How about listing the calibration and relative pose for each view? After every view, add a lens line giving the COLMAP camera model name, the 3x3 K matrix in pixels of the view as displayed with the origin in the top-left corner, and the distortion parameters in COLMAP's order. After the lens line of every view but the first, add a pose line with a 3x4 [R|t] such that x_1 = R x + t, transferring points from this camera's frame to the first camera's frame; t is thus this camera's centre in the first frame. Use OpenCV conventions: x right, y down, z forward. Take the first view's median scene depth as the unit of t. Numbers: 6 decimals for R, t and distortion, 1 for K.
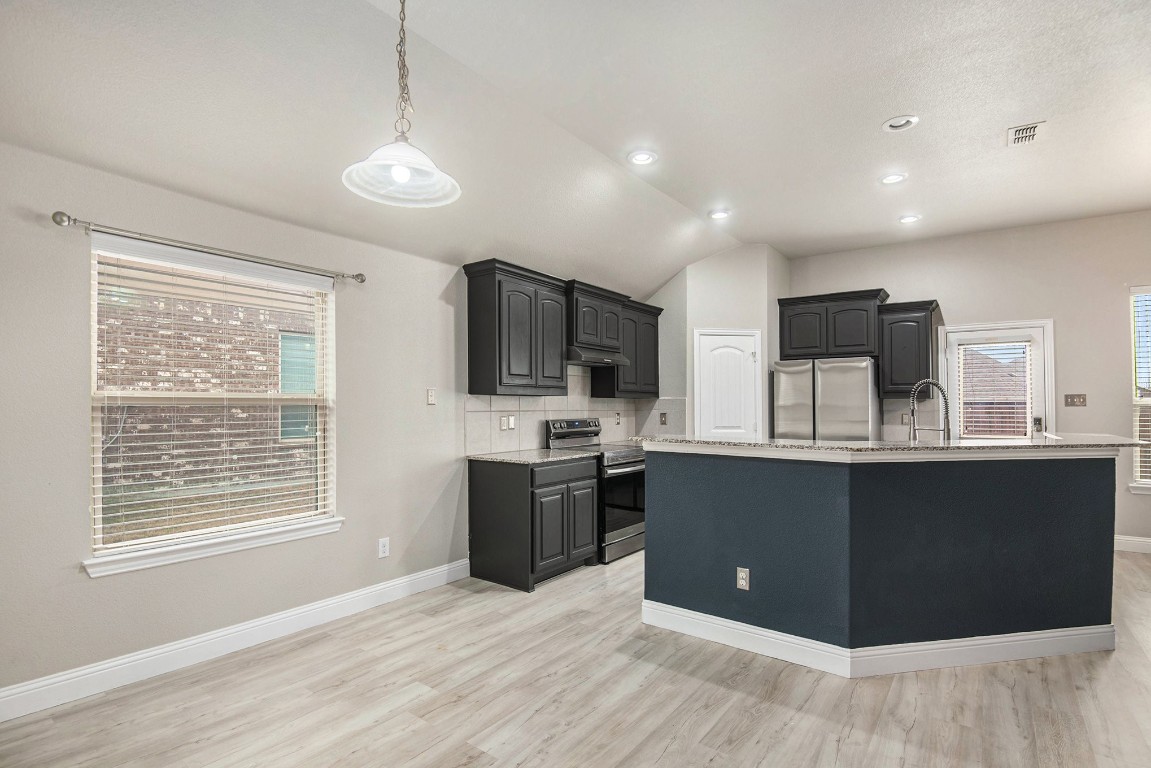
lens RADIAL K [[551.2, 0, 574.8], [0, 551.2, 400.6], [0, 0, 1]] dist [-0.028188, -0.000567]
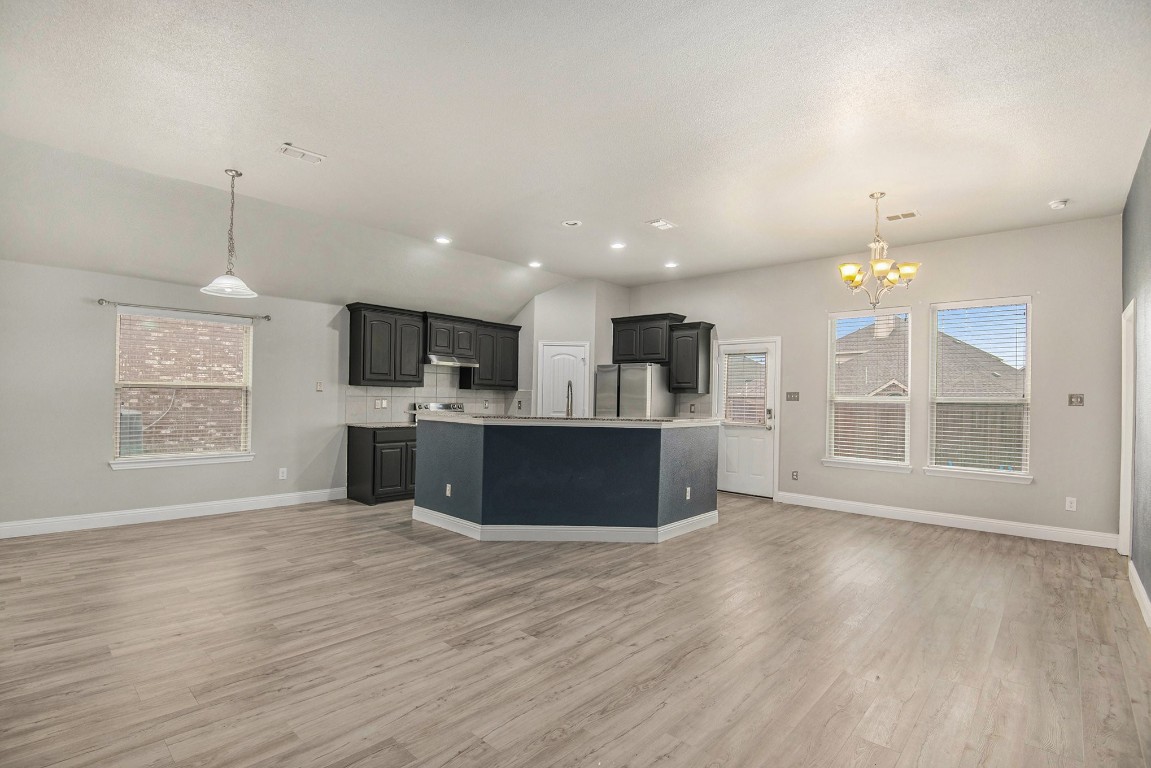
lens RADIAL K [[535.8, 0, 575.2], [0, 535.8, 398.2], [0, 0, 1]] dist [-0.006575, -0.024861]
pose [[0.994564, 0.017268, -0.102689, 0.575472], [-0.016435, 0.999825, 0.008951, 0.001324], [0.102826, -0.007215, 0.994673, -0.446321]]
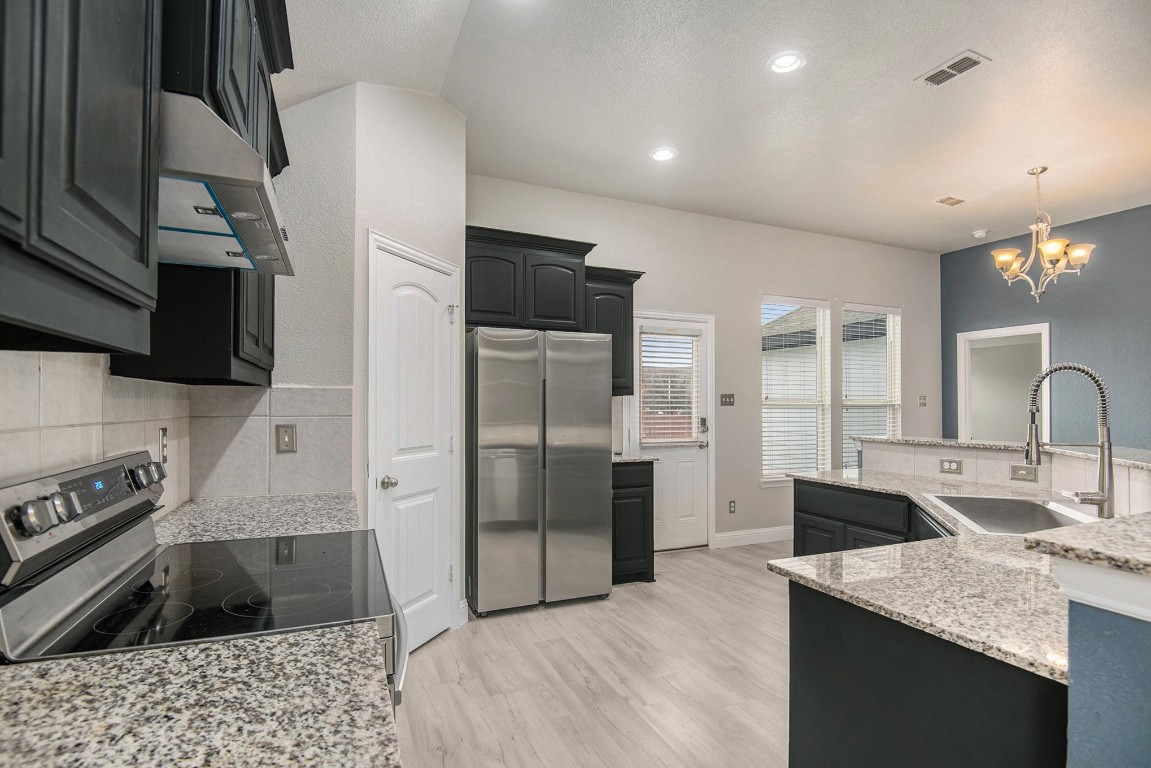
lens RADIAL K [[551.2, 0, 574.8], [0, 551.2, 400.6], [0, 0, 1]] dist [-0.028188, -0.000567]
pose [[0.497156, 0.005647, 0.867643, -0.100130], [-0.007349, 0.999970, -0.002297, 0.006317], [-0.867630, -0.005234, 0.497182, 0.813044]]
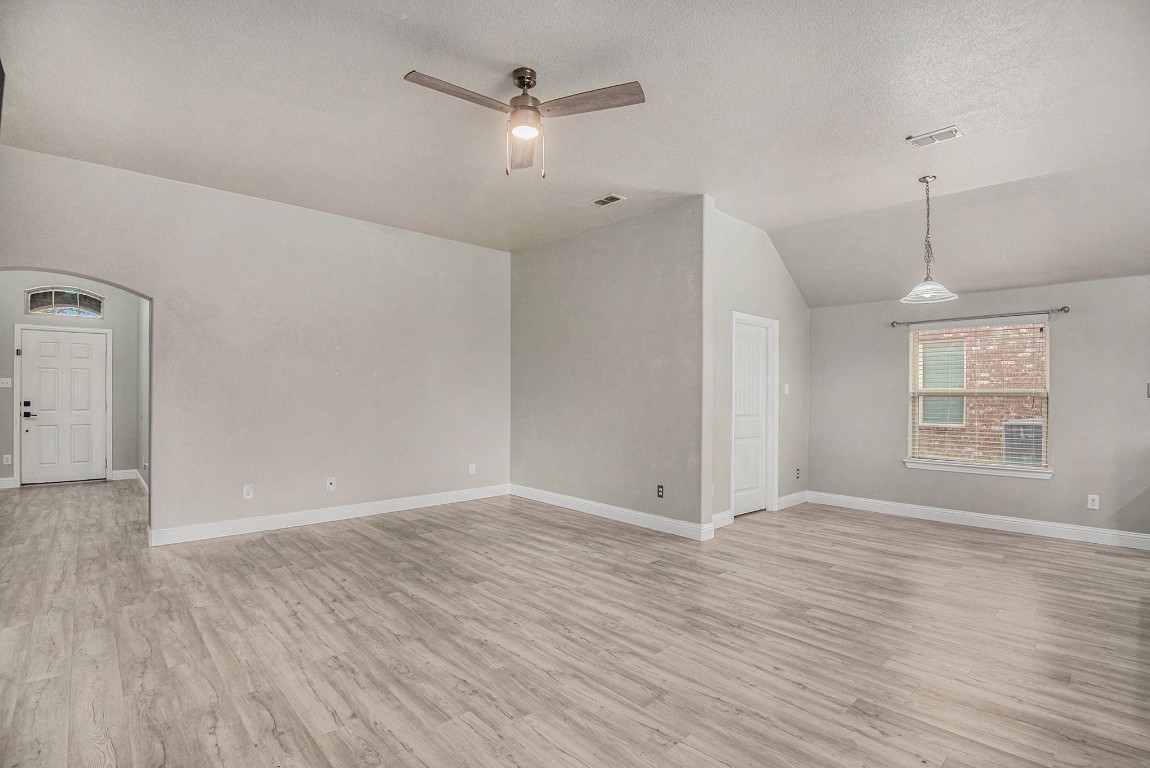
lens RADIAL K [[535.4, 0, 574.7], [0, 535.4, 398.2], [0, 0, 1]] dist [-0.006575, -0.024861]
pose [[-0.177371, 0.002990, -0.984140, 0.898382], [-0.000493, 0.999995, 0.003127, 0.006386], [0.984144, 0.001040, -0.177368, -0.028358]]
